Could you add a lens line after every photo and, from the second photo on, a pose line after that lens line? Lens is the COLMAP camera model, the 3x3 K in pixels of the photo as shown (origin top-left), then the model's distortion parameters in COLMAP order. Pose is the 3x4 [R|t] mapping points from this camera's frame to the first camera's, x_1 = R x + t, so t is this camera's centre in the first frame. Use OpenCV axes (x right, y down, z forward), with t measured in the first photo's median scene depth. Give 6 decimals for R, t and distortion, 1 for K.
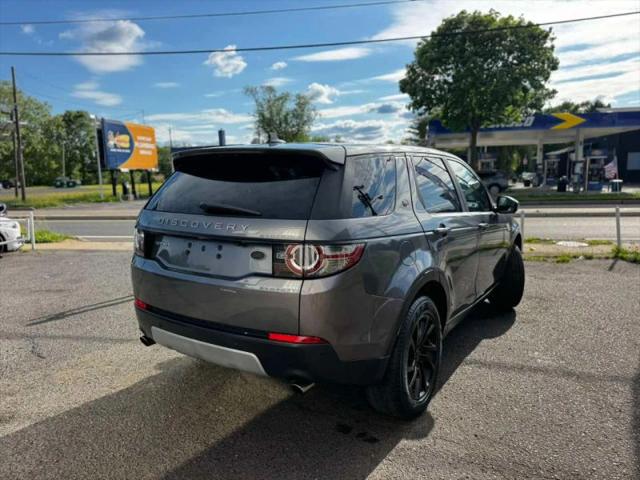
lens RADIAL K [[451.8, 0, 317.9], [0, 451.8, 237.2], [0, 0, 1]] dist [0.044856, -0.057371]
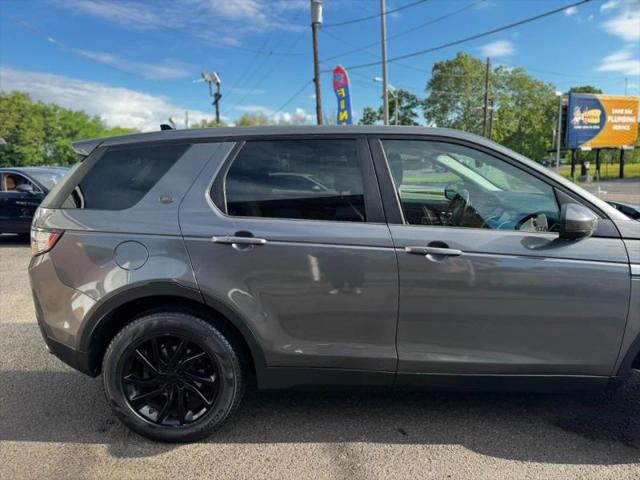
lens RADIAL K [[451.8, 0, 320.0], [0, 451.8, 238.7], [0, 0, 1]] dist [0.044856, -0.057371]
pose [[0.531039, 0.144806, -0.834882, 0.078320], [-0.104188, 0.988972, 0.105262, -0.008725], [0.840918, 0.031086, 0.540270, 0.057417]]
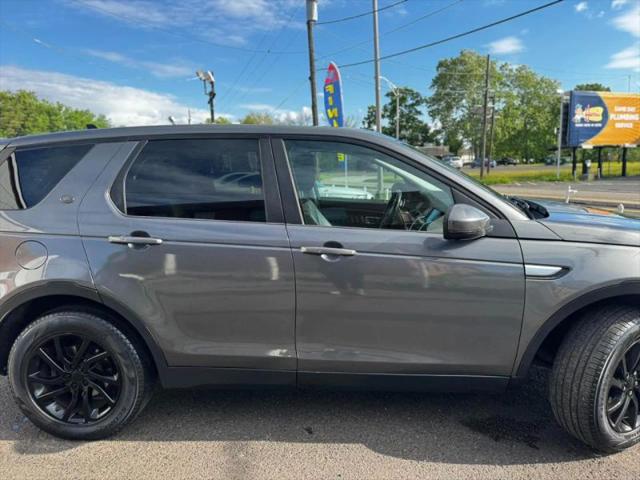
lens RADIAL K [[451.8, 0, 320.7], [0, 451.8, 242.2], [0, 0, 1]] dist [0.044856, -0.057371]
pose [[0.520518, 0.154221, -0.839808, 0.086108], [-0.103652, 0.987692, 0.117134, -0.010461], [0.847536, 0.026078, 0.530097, 0.069657]]
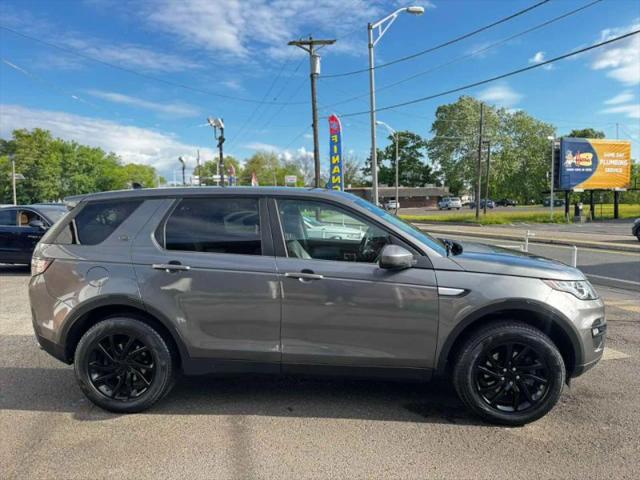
lens RADIAL K [[451.8, 0, 320.9], [0, 451.8, 237.2], [0, 0, 1]] dist [0.044856, -0.057371]
pose [[0.512948, 0.082712, -0.854426, 0.111453], [-0.116513, 0.992845, 0.026164, -0.012416], [0.850476, 0.086131, 0.518914, 0.059432]]
